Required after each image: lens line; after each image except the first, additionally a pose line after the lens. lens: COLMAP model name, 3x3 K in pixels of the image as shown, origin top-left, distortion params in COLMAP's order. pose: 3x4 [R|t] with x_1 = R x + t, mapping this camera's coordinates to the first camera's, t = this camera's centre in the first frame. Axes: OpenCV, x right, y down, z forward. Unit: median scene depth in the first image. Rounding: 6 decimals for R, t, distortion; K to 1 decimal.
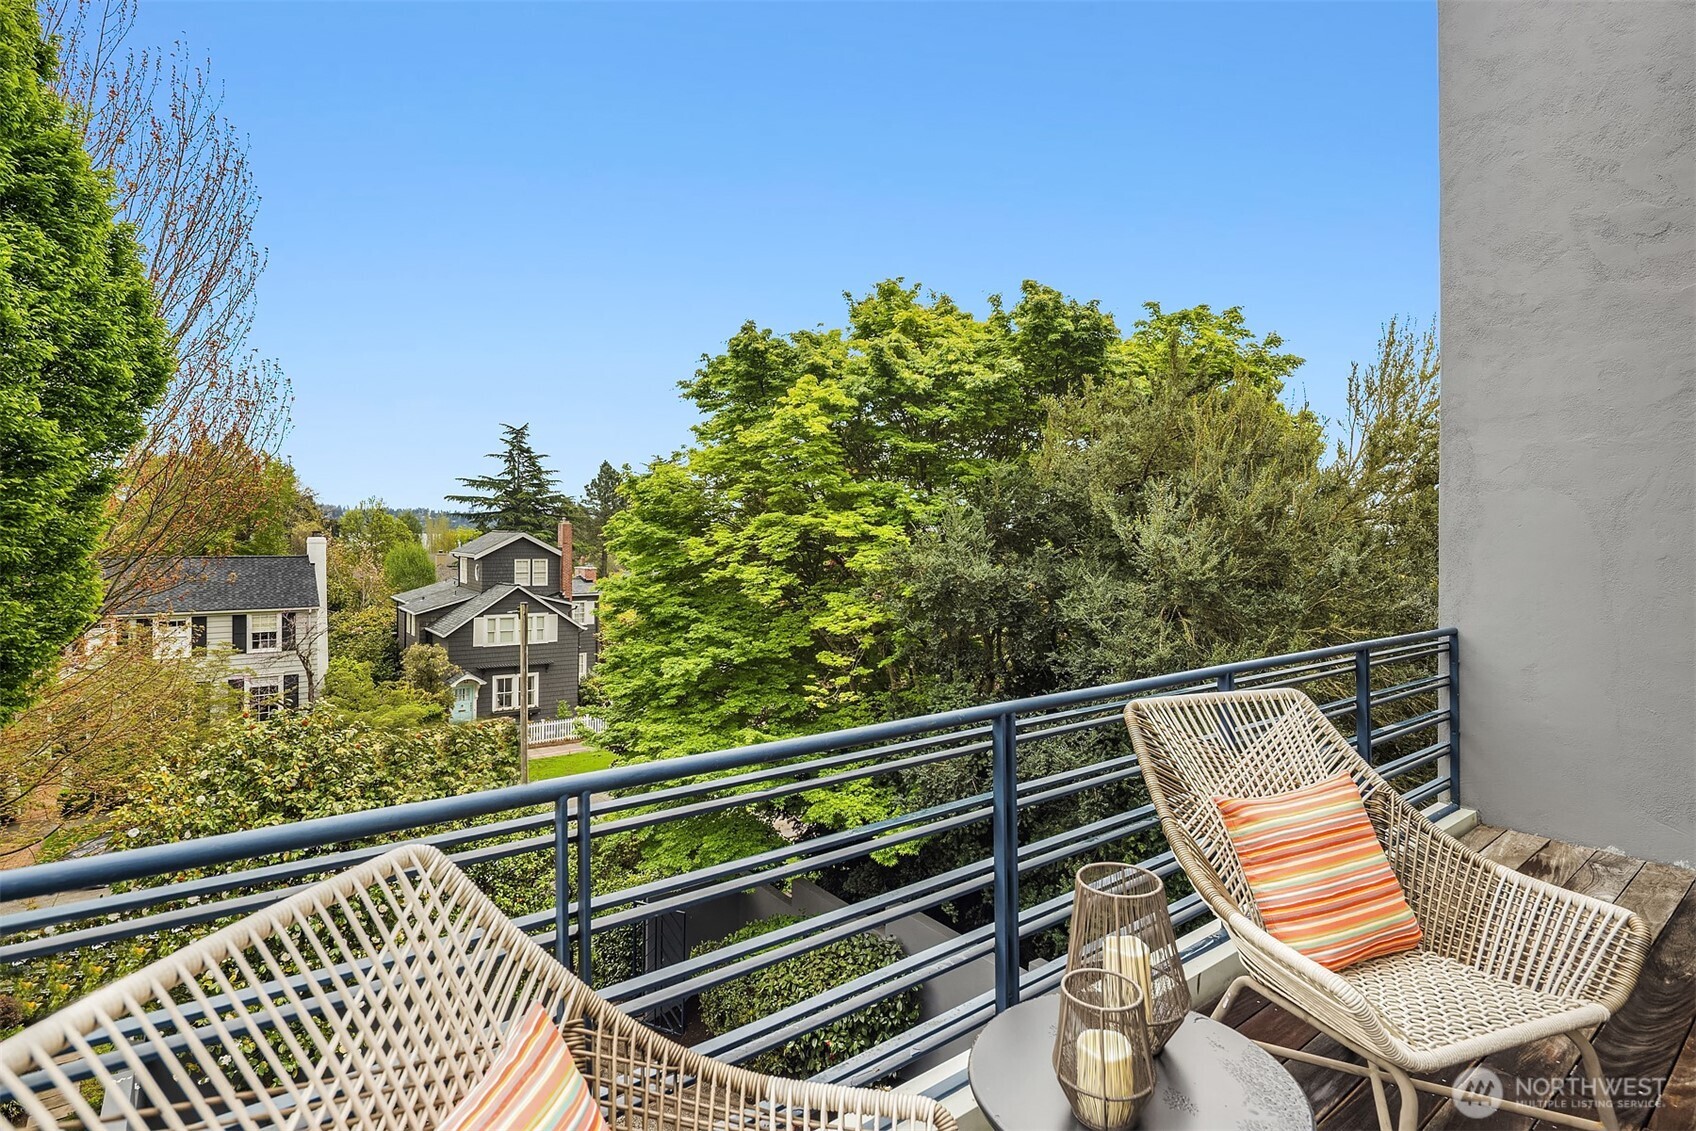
lens RADIAL K [[827.5, 0, 843.7], [0, 827.5, 520.5], [0, 0, 1]] dist [0.003873, 0.000439]
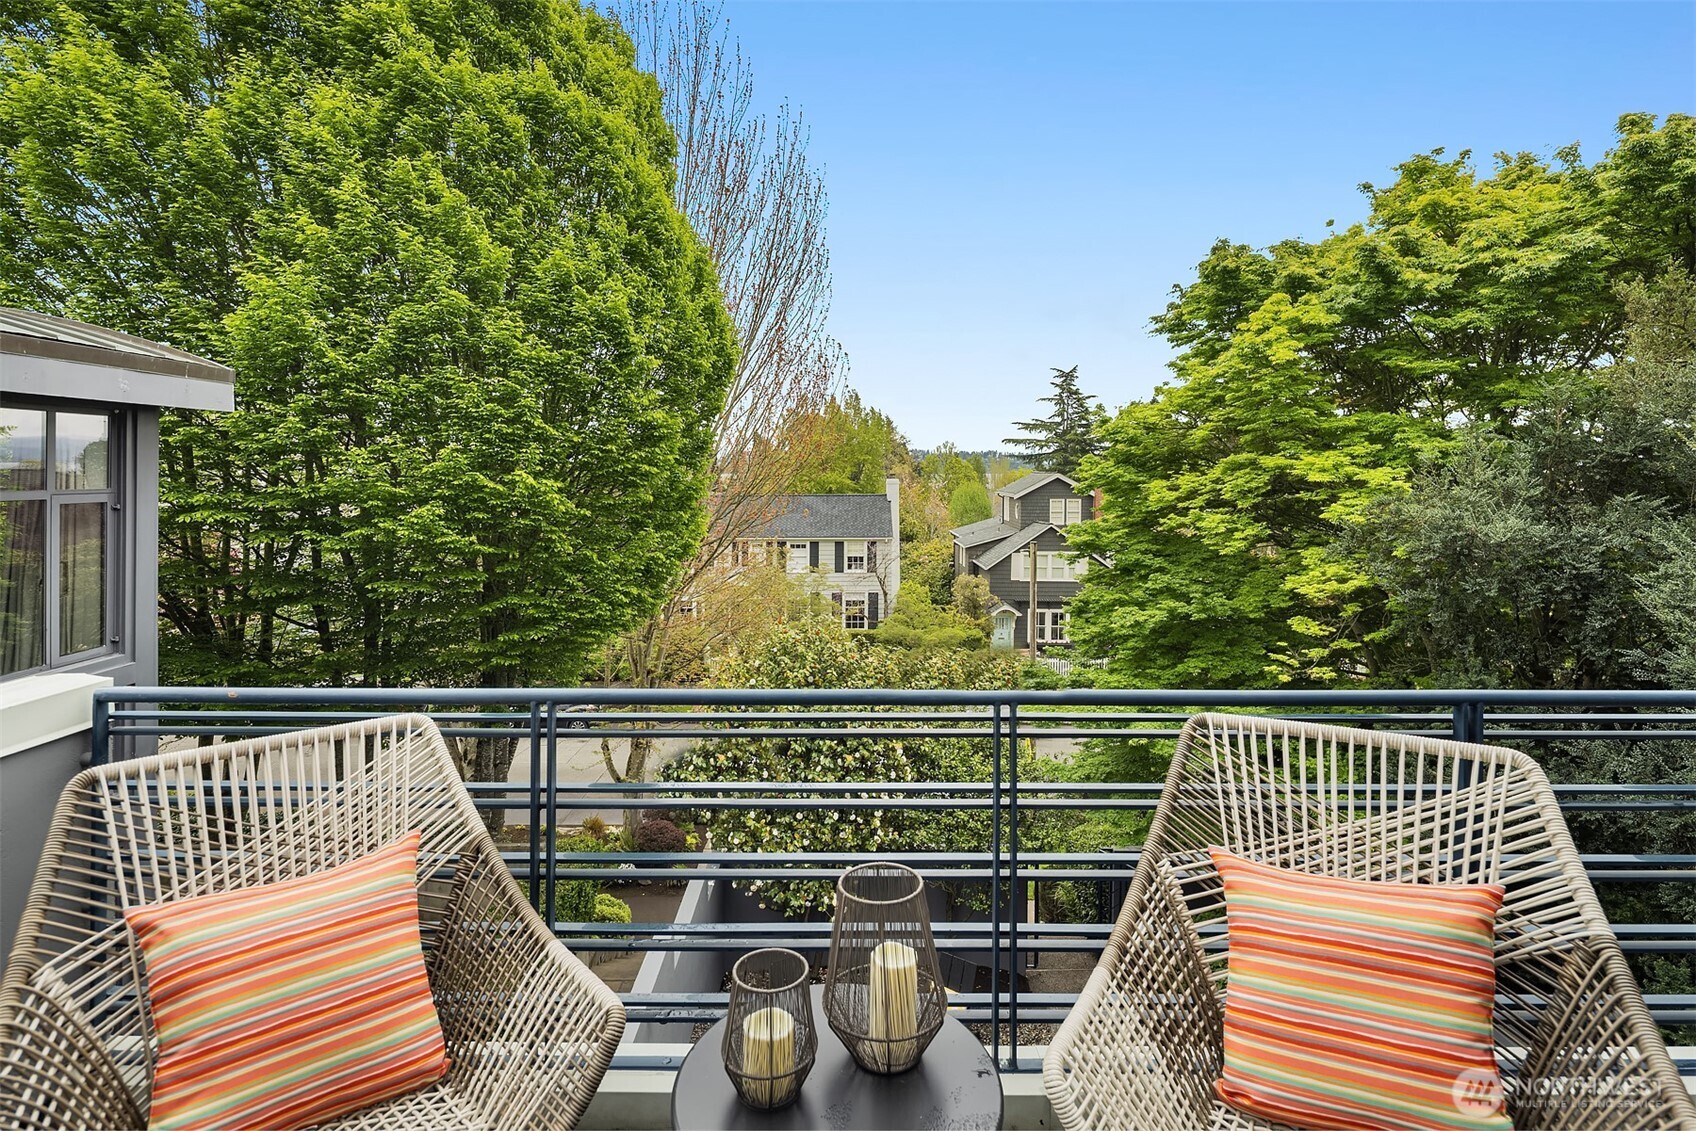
lens RADIAL K [[832.7, 0, 841.2], [0, 832.7, 457.9], [0, 0, 1]] dist [-0.001157, -0.001131]
pose [[0.788807, -0.019620, -0.614327, 0.122806], [0.019068, 0.999790, -0.007448, -0.006363], [0.614345, -0.005839, 0.789016, 0.034463]]
